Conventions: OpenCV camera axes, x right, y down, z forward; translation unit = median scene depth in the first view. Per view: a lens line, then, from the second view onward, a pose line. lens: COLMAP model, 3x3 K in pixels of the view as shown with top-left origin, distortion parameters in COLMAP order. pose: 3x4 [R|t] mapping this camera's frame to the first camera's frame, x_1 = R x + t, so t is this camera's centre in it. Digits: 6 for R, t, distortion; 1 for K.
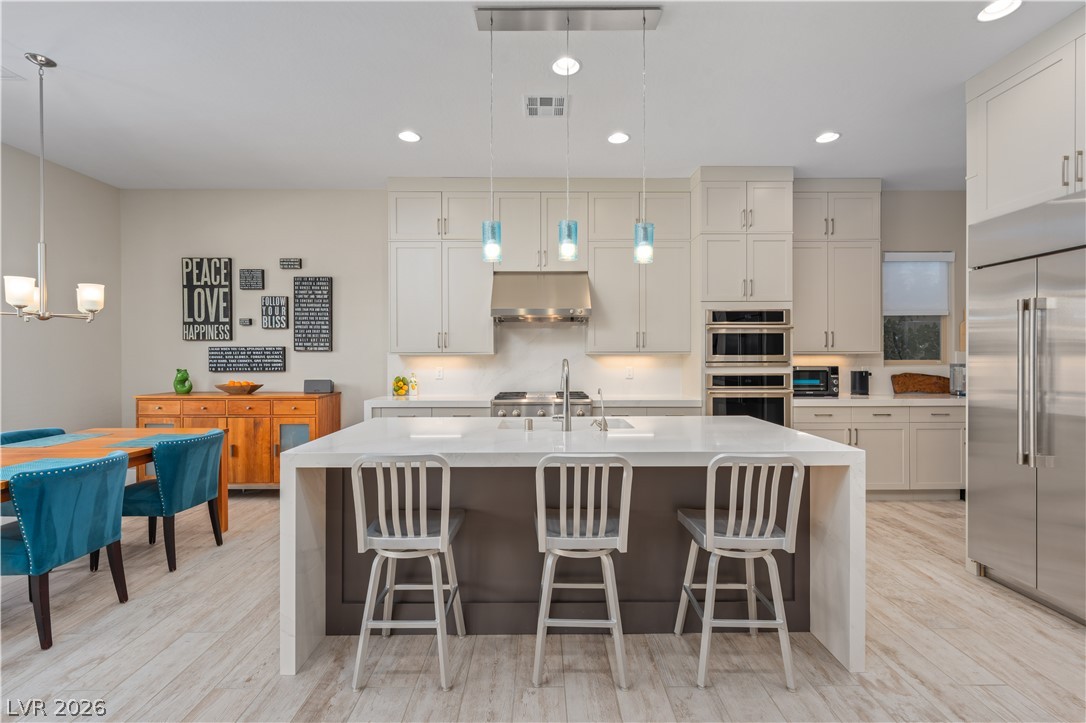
lens RADIAL K [[480.6, 0, 543.0], [0, 480.6, 361.5], [0, 0, 1]] dist [0.002741, 0.000303]
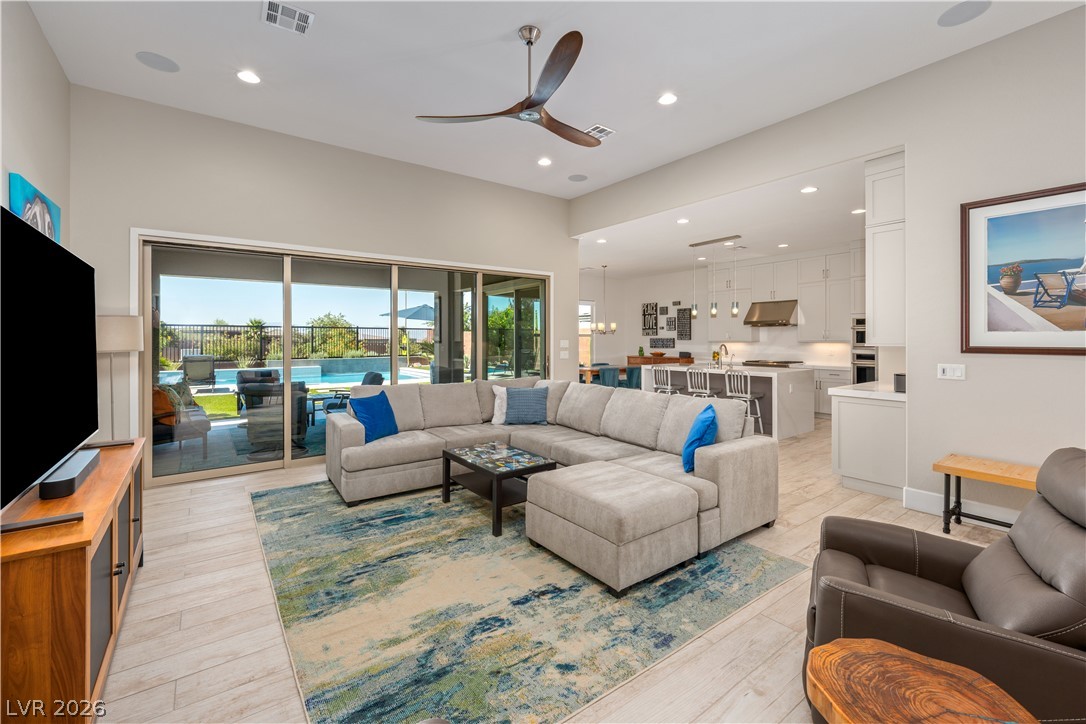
lens RADIAL K [[457.8, 0, 548.0], [0, 457.8, 338.1], [0, 0, 1]] dist [0.000034, -0.000433]
pose [[0.595326, -0.000839, -0.803484, 0.940822], [-0.010400, 0.999908, -0.008751, -0.003428], [0.803417, 0.013566, 0.595263, -0.883135]]
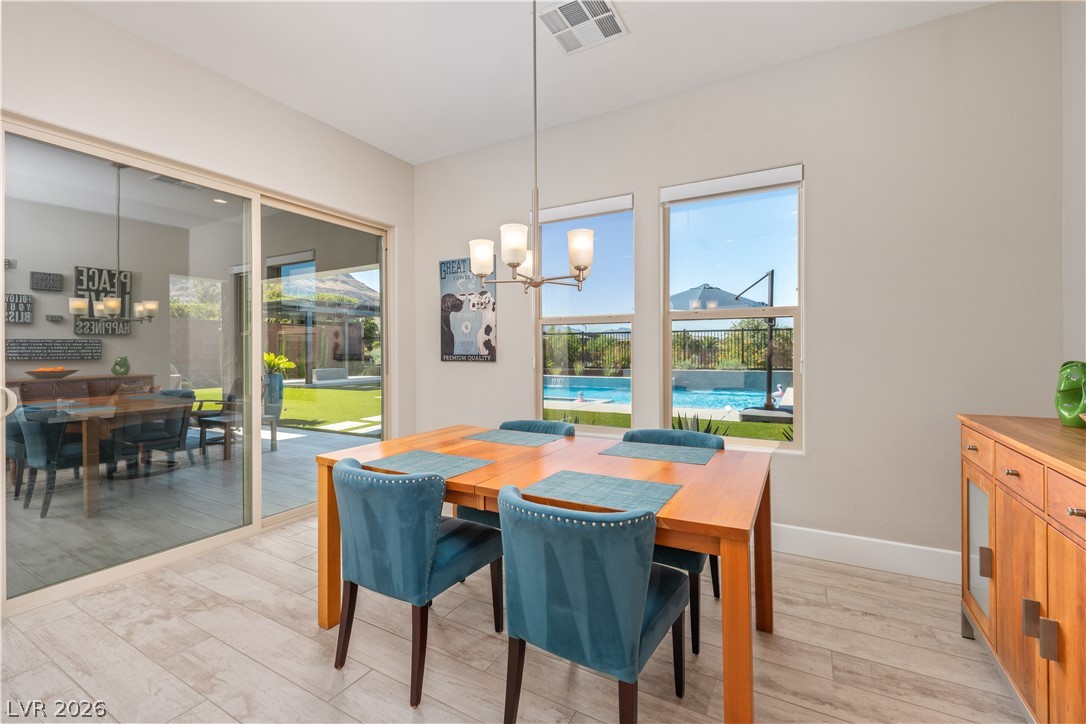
lens RADIAL K [[463.1, 0, 538.4], [0, 463.1, 351.3], [0, 0, 1]] dist [-0.000930, -0.000040]
pose [[-0.495728, 0.006430, -0.868454, -0.217293], [-0.007215, 0.999908, 0.011521, 0.004702], [0.868448, 0.011977, -0.495635, 0.782895]]
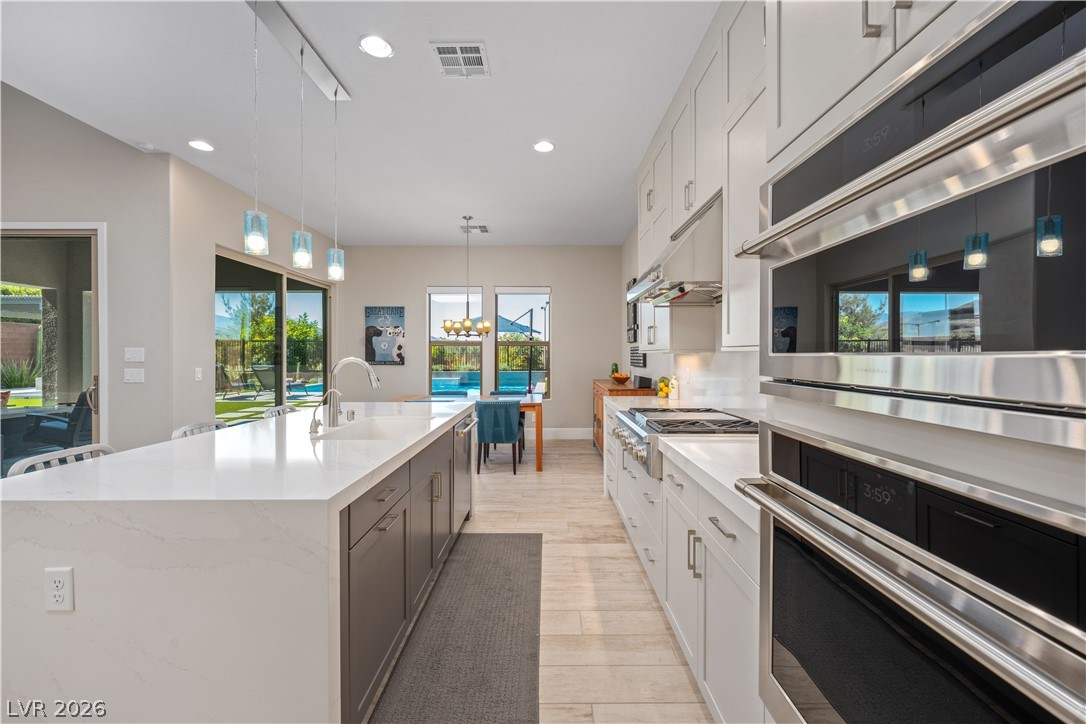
lens RADIAL K [[436.2, 0, 546.8], [0, 436.2, 358.2], [0, 0, 1]] dist [0.000112, -0.000065]
pose [[-0.004775, 0.009699, -0.999942, 0.527285], [-0.013902, 0.999856, 0.009765, -0.008857], [0.999892, 0.013948, -0.004639, 0.781254]]
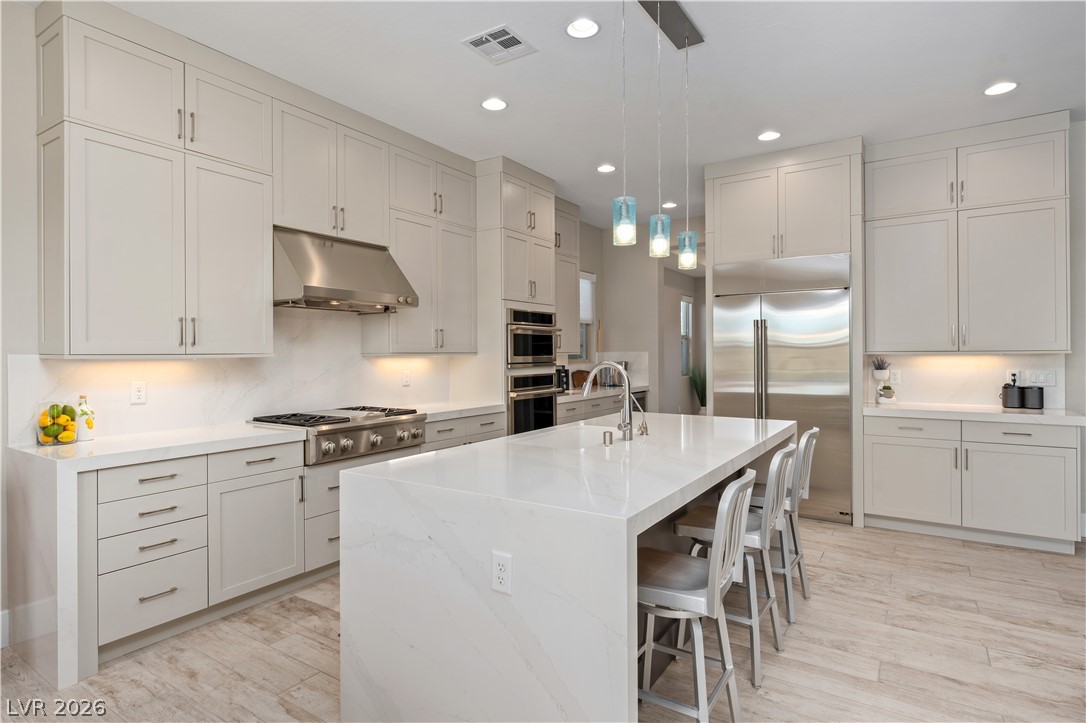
lens RADIAL K [[578.9, 0, 536.3], [0, 578.9, 355.8], [0, 0, 1]] dist [0.003619, 0.000590]
pose [[0.557124, -0.005169, 0.830413, -0.511635], [0.015440, 0.999872, -0.004134, -0.007456], [-0.830286, 0.015125, 0.557133, 0.281941]]
